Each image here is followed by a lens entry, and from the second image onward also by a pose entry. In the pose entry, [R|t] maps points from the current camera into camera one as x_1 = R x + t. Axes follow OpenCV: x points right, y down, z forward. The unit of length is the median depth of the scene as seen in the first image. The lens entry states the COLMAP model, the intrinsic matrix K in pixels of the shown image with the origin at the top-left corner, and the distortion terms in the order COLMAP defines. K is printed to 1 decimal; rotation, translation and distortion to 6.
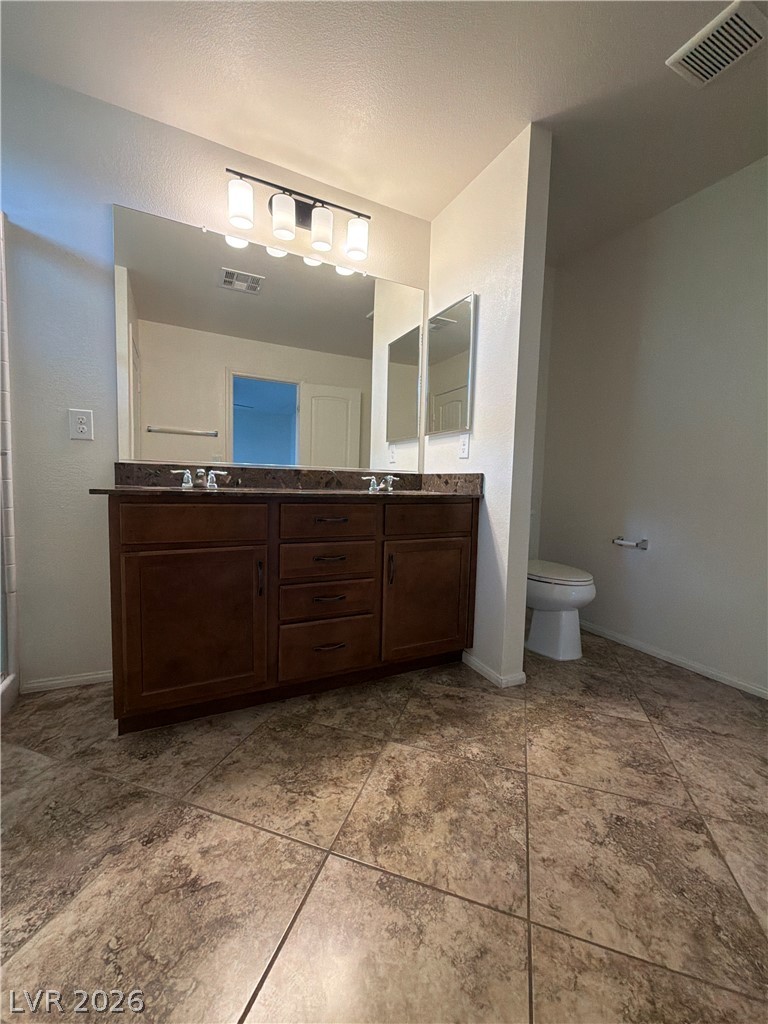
lens RADIAL K [[409.2, 0, 386.5], [0, 409.2, 513.0], [0, 0, 1]] dist [-0.001258, -0.000136]
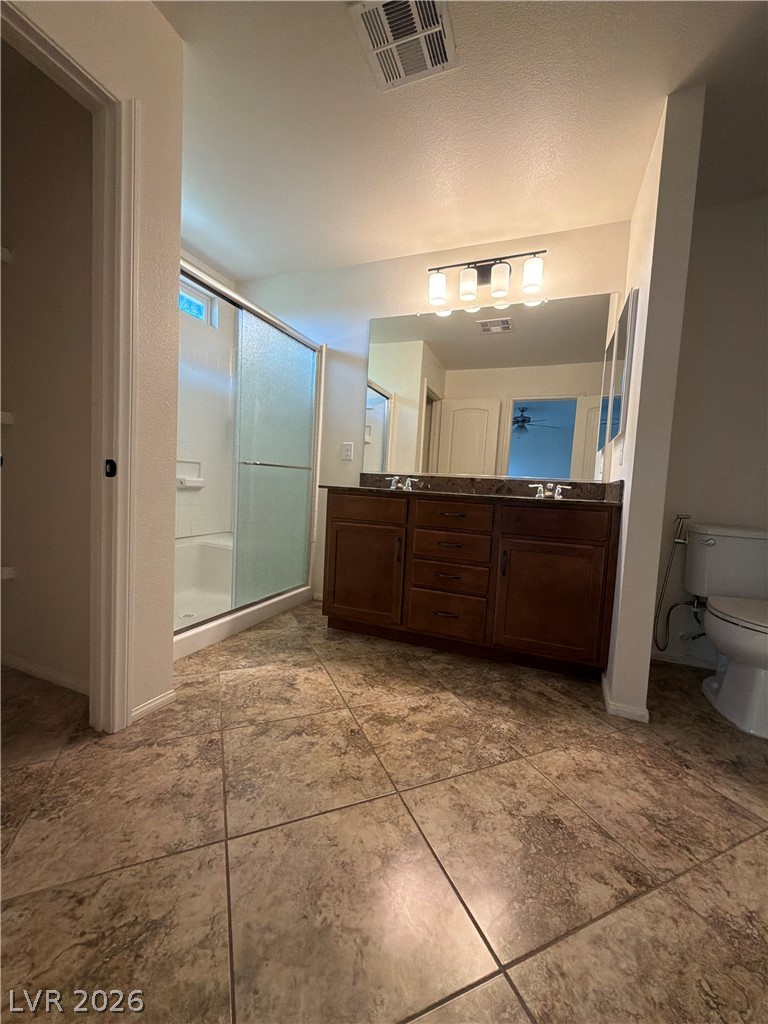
lens RADIAL K [[409.2, 0, 386.5], [0, 409.2, 513.0], [0, 0, 1]] dist [-0.001258, -0.000136]
pose [[0.662655, 0.057847, -0.746687, 0.819008], [-0.092924, 0.995659, -0.005331, 0.045653], [0.743137, 0.072918, 0.665154, -0.009855]]
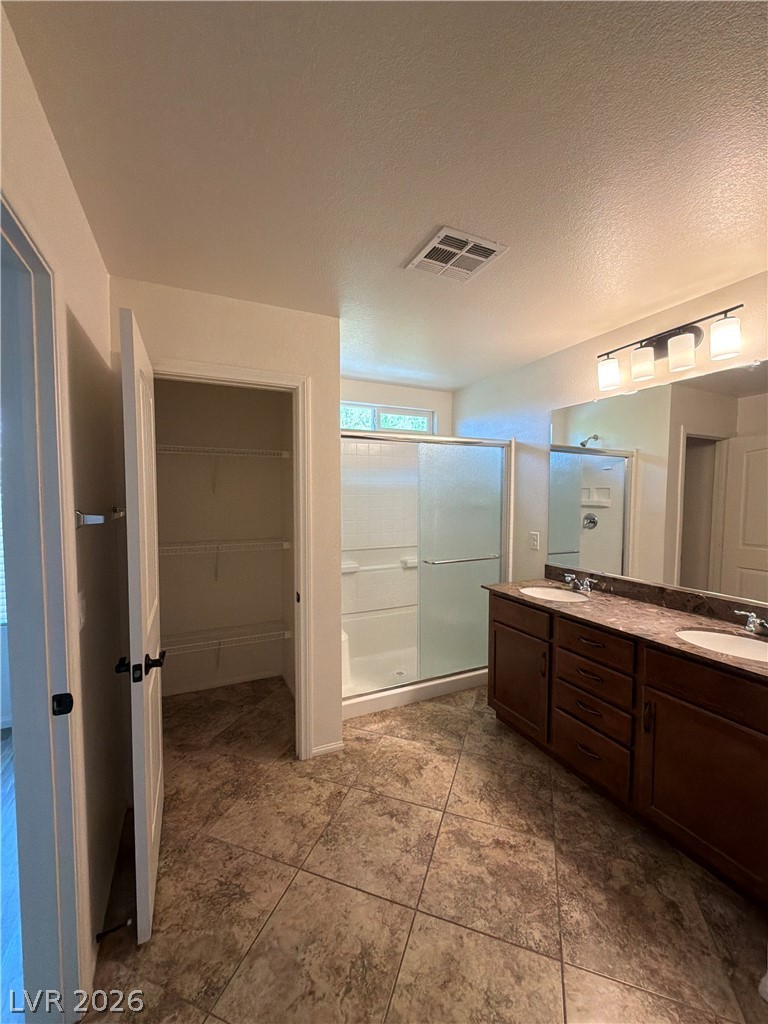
lens RADIAL K [[409.2, 0, 386.5], [0, 409.2, 513.0], [0, 0, 1]] dist [-0.001258, -0.000136]
pose [[-0.029638, 0.015860, -0.999435, 1.244681], [-0.079293, 0.996686, 0.018167, -0.388772], [0.996411, 0.079787, -0.028282, 0.504030]]
